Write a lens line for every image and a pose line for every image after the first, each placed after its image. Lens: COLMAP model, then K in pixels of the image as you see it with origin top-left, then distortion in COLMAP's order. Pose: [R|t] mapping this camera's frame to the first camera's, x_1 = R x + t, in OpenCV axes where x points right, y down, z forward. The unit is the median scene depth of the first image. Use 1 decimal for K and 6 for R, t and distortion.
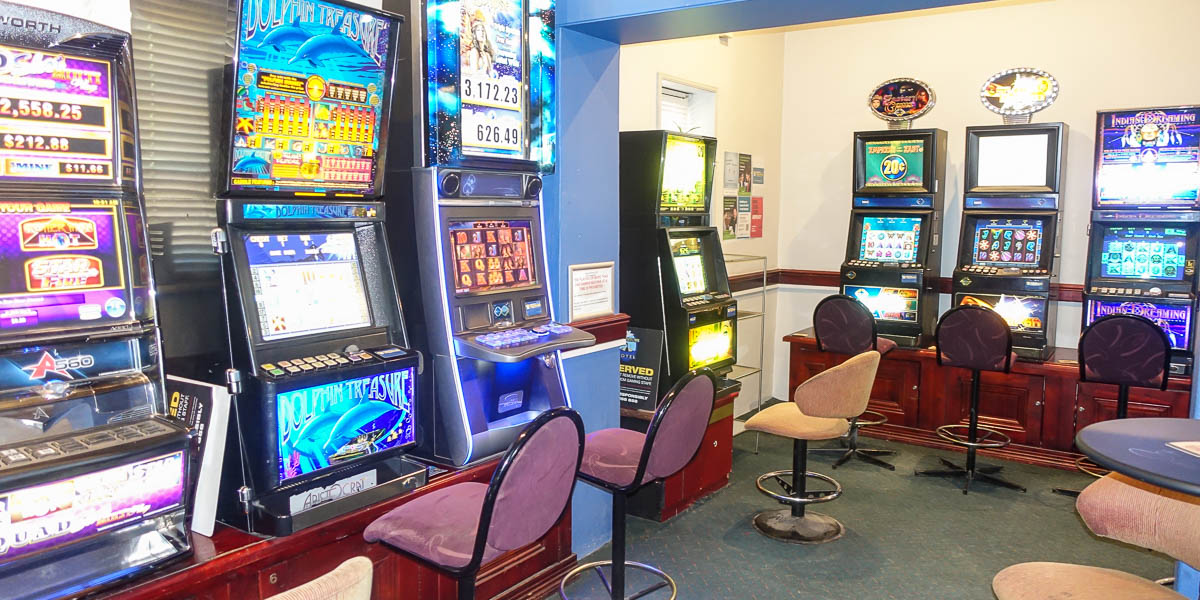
lens RADIAL K [[829.9, 0, 600.9], [0, 829.9, 301.4], [0, 0, 1]] dist [-0.002561, -0.002226]
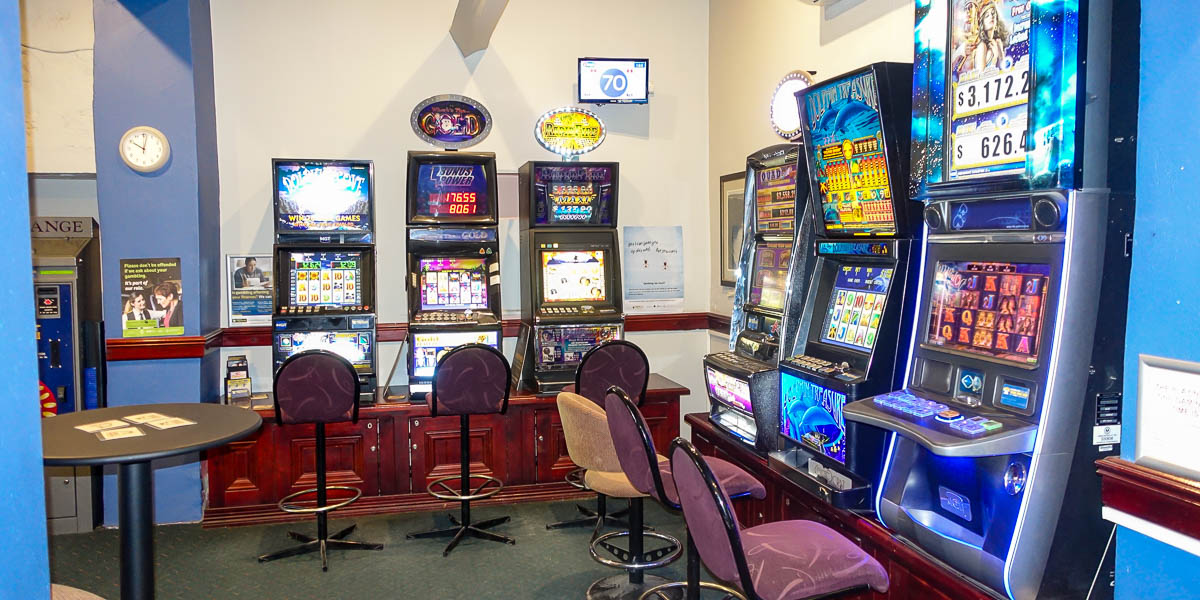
lens RADIAL K [[829.9, 0, 600.1], [0, 829.9, 297.8], [0, 0, 1]] dist [-0.002561, -0.002226]
pose [[-0.669249, 0.043586, -0.741759, 0.670814], [-0.085520, 0.987126, 0.135164, -0.139429], [0.738100, 0.153894, -0.656905, 1.264383]]
